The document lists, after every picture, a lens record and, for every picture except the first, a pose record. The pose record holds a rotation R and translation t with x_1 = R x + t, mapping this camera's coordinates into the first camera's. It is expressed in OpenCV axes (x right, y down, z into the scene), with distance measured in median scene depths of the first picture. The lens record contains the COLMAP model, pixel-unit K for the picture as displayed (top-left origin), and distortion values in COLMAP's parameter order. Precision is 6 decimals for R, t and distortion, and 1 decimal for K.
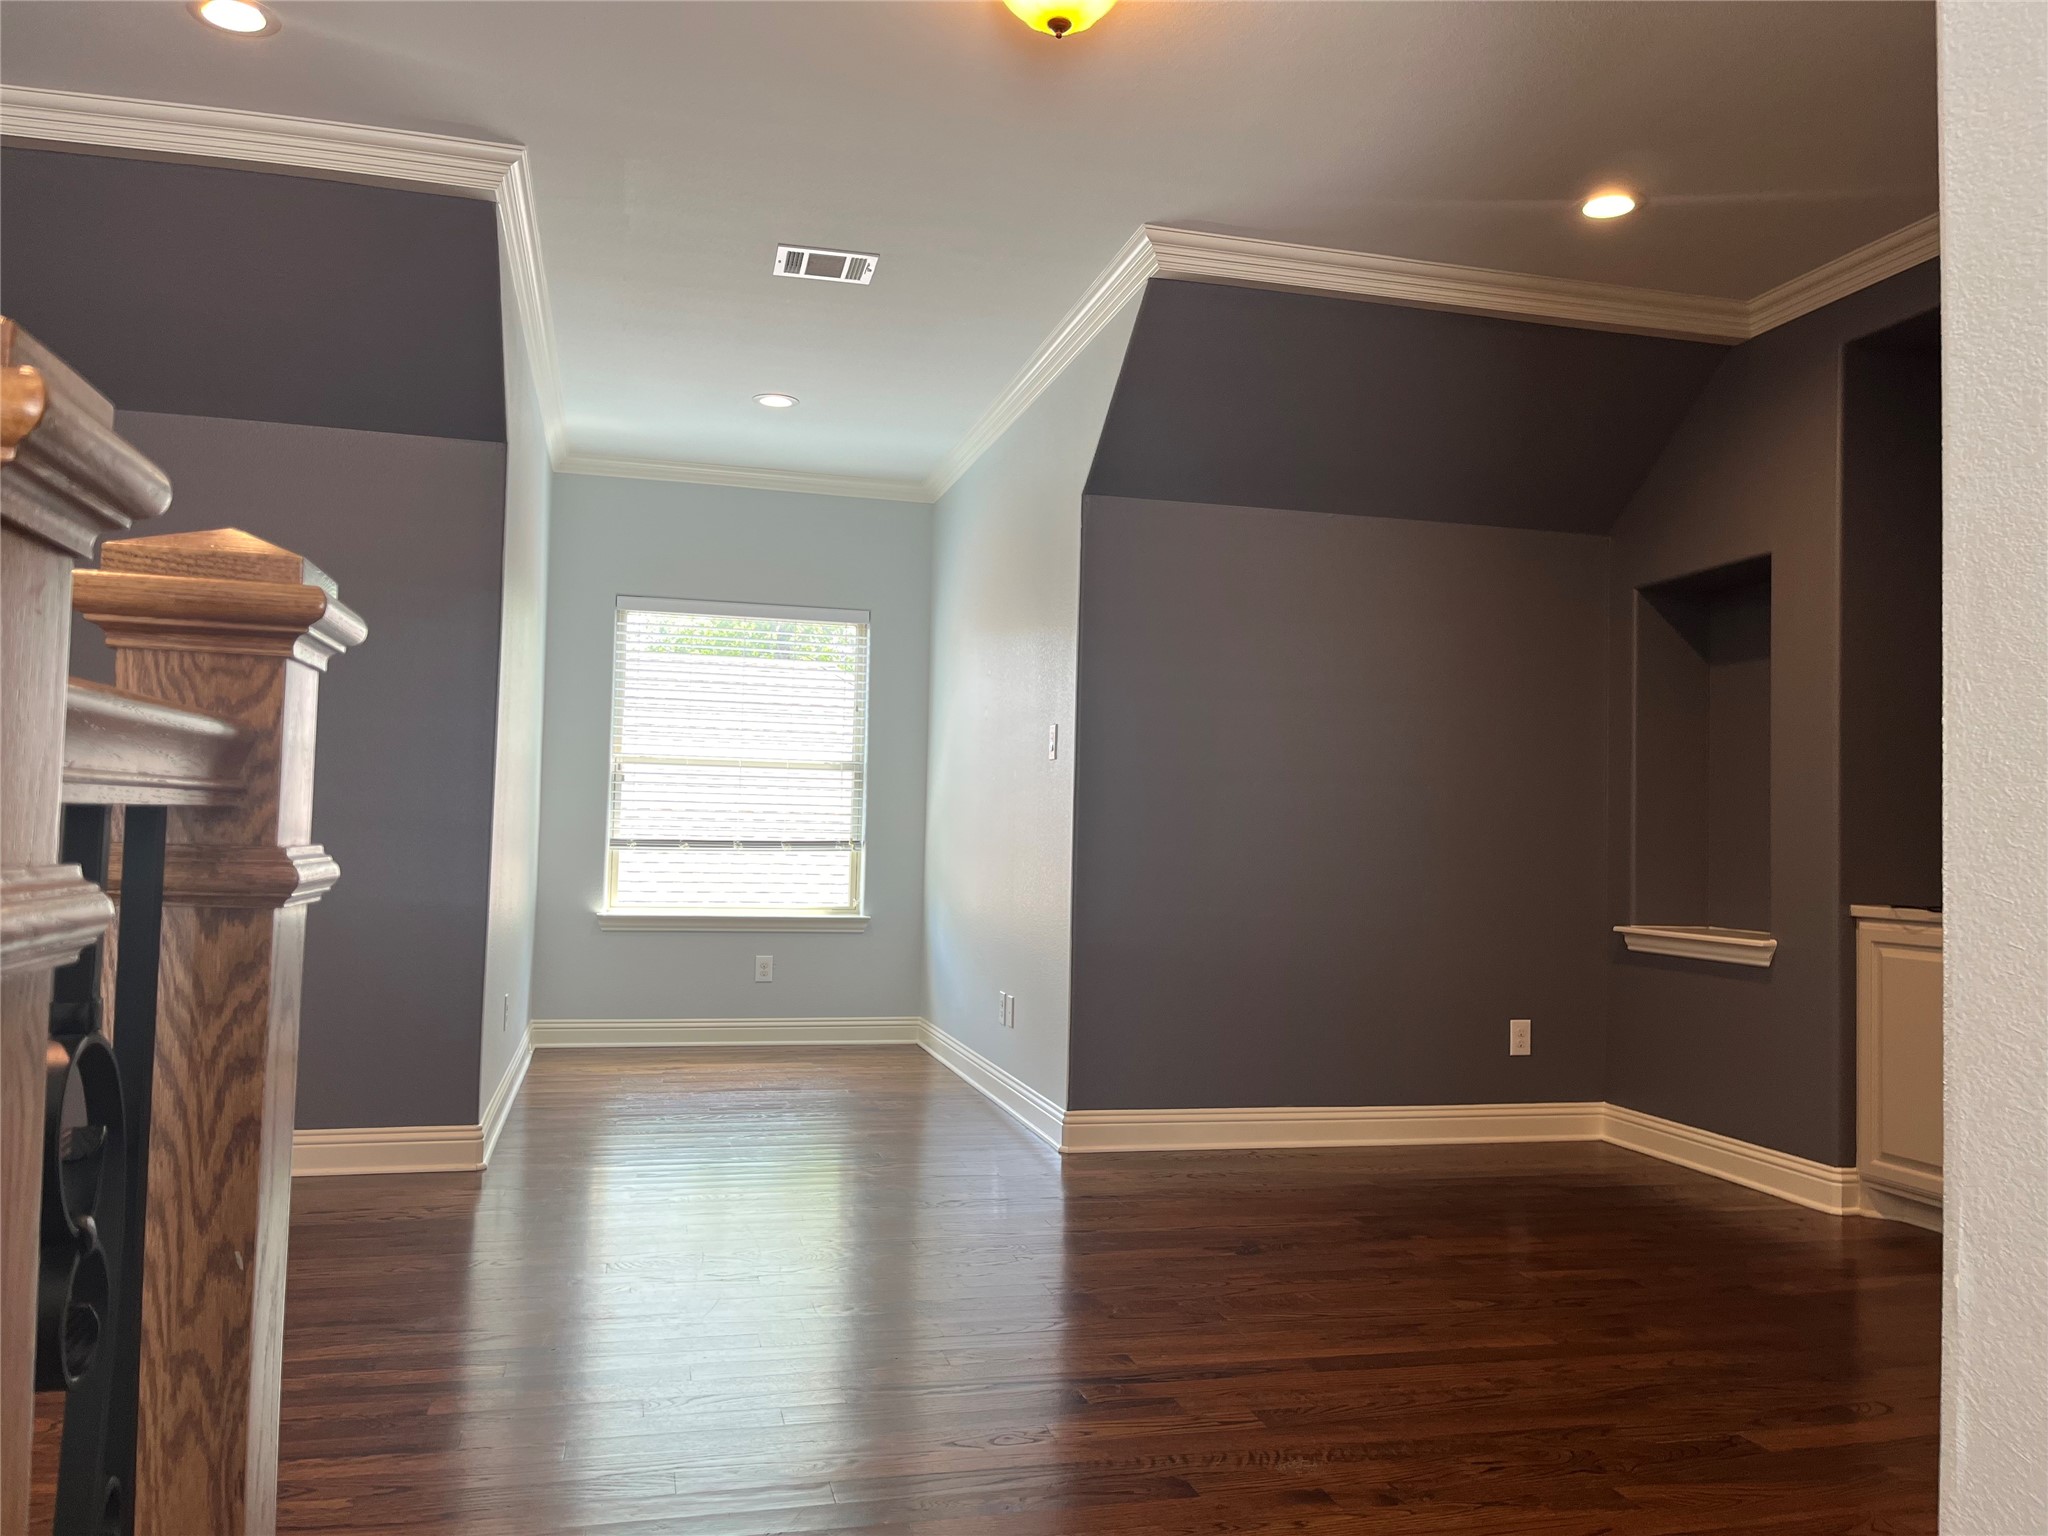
lens RADIAL K [[1559.5, 0, 1021.3], [0, 1559.5, 763.6], [0, 0, 1]] dist [0.024508, -0.014539]
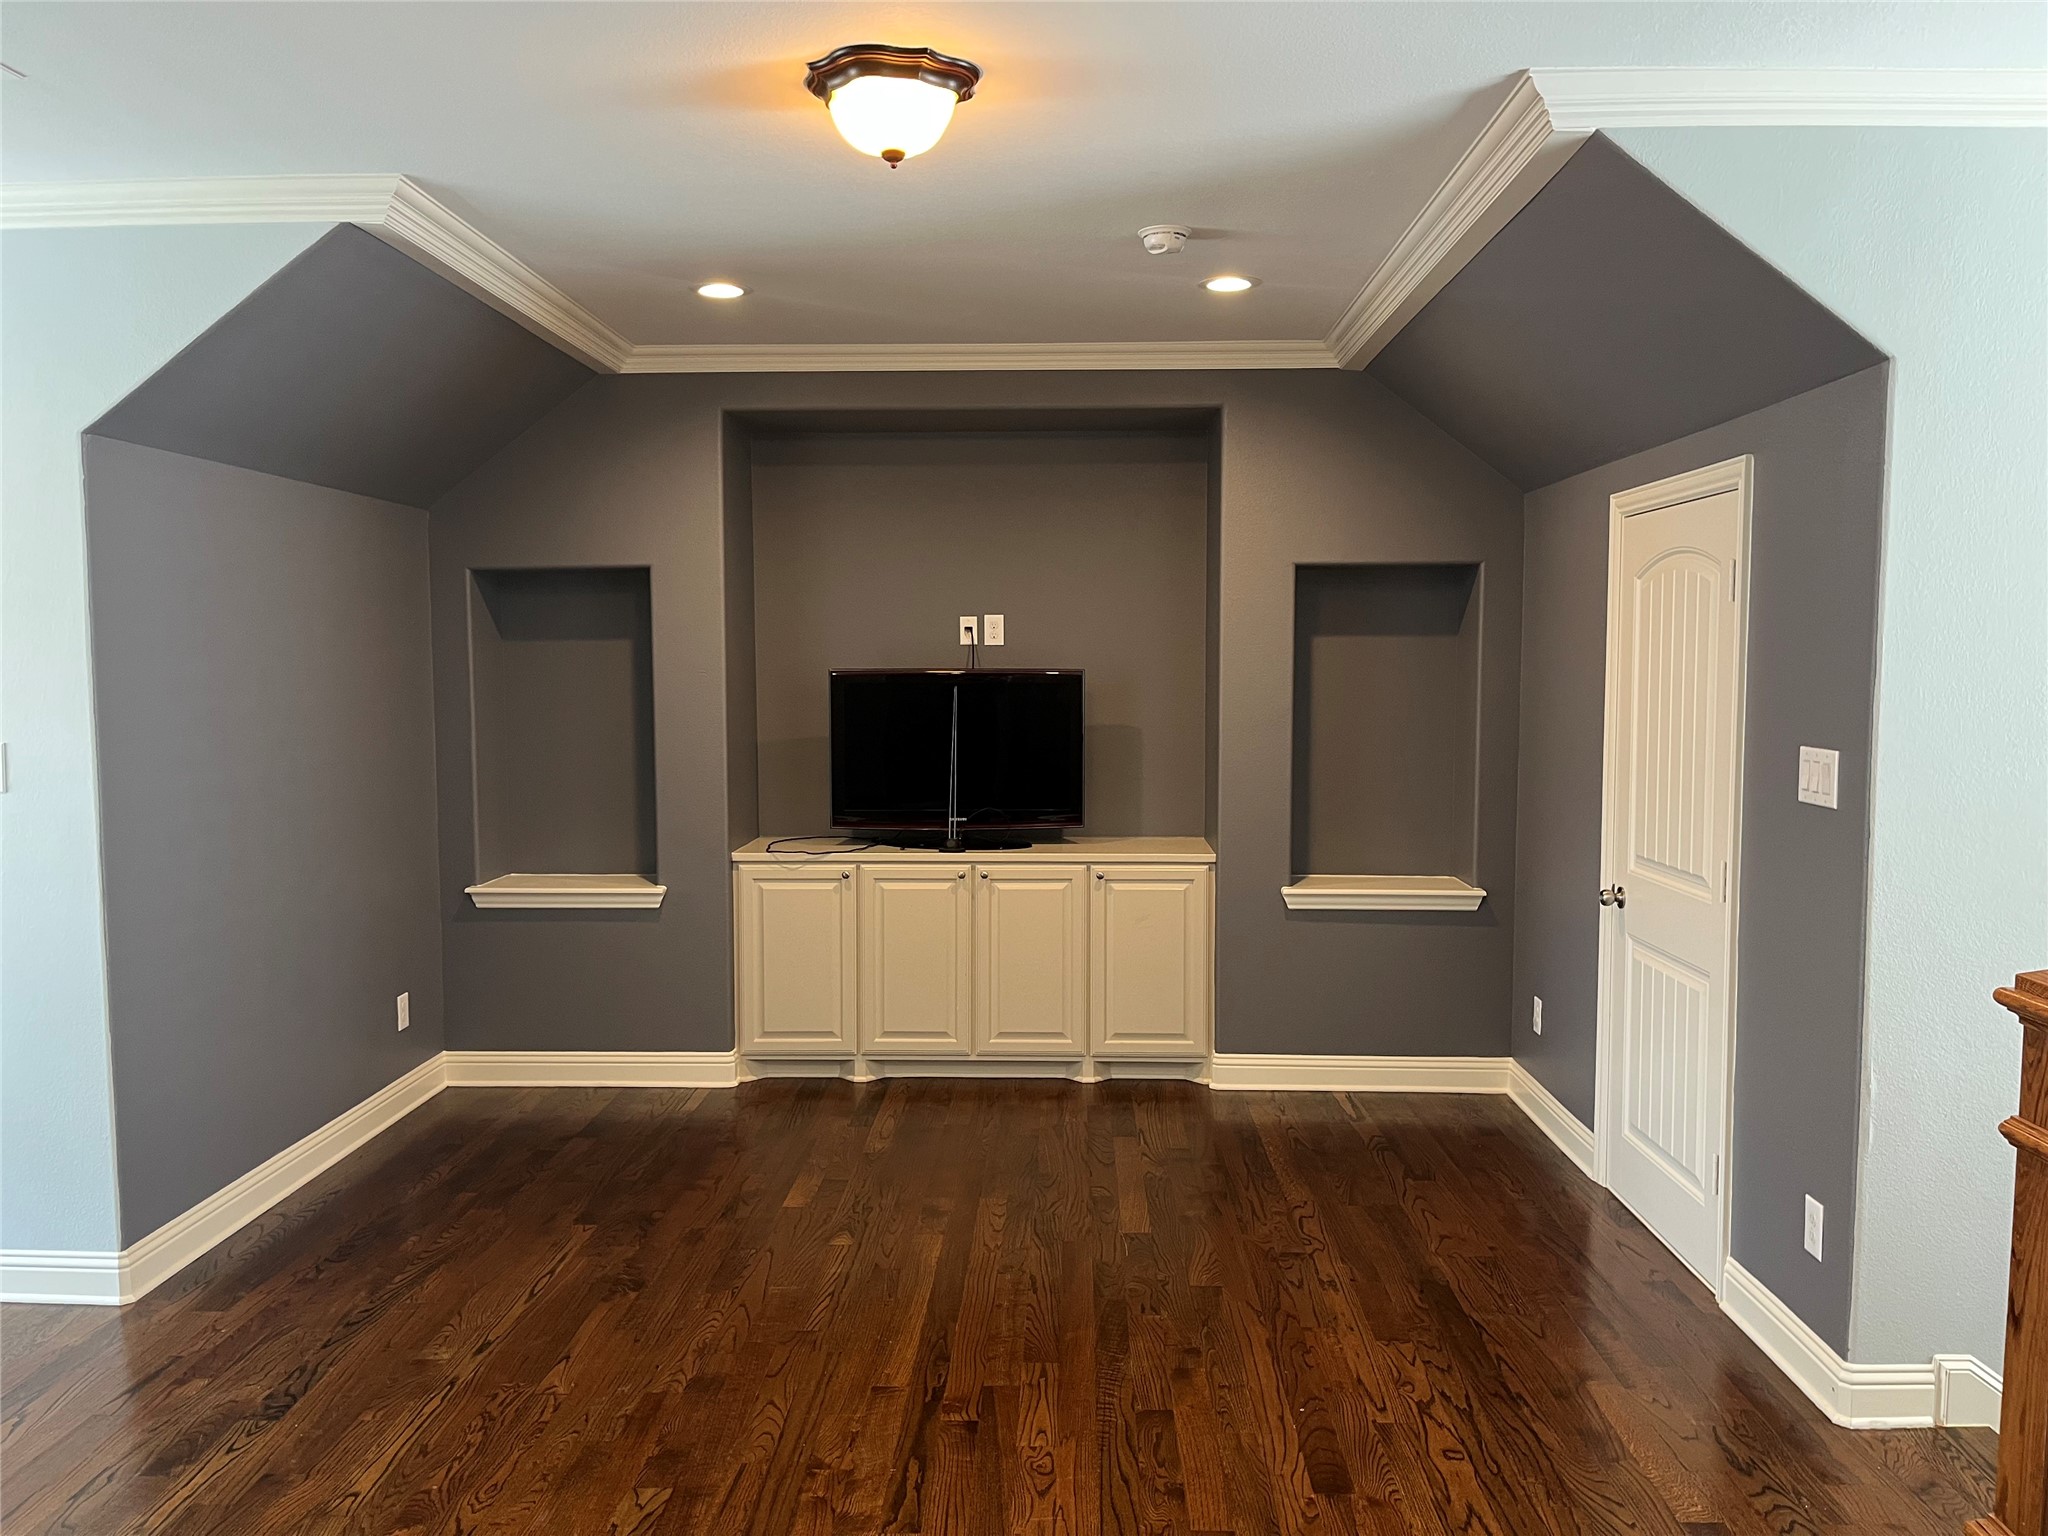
lens RADIAL K [[1559.5, 0, 1023.4], [0, 1559.5, 769.0], [0, 0, 1]] dist [0.024508, -0.014539]
pose [[0.273621, -0.098370, 0.956794, -0.633548], [-0.036115, 0.993004, 0.112421, -0.132332], [-0.961159, -0.065315, 0.268154, 0.419113]]
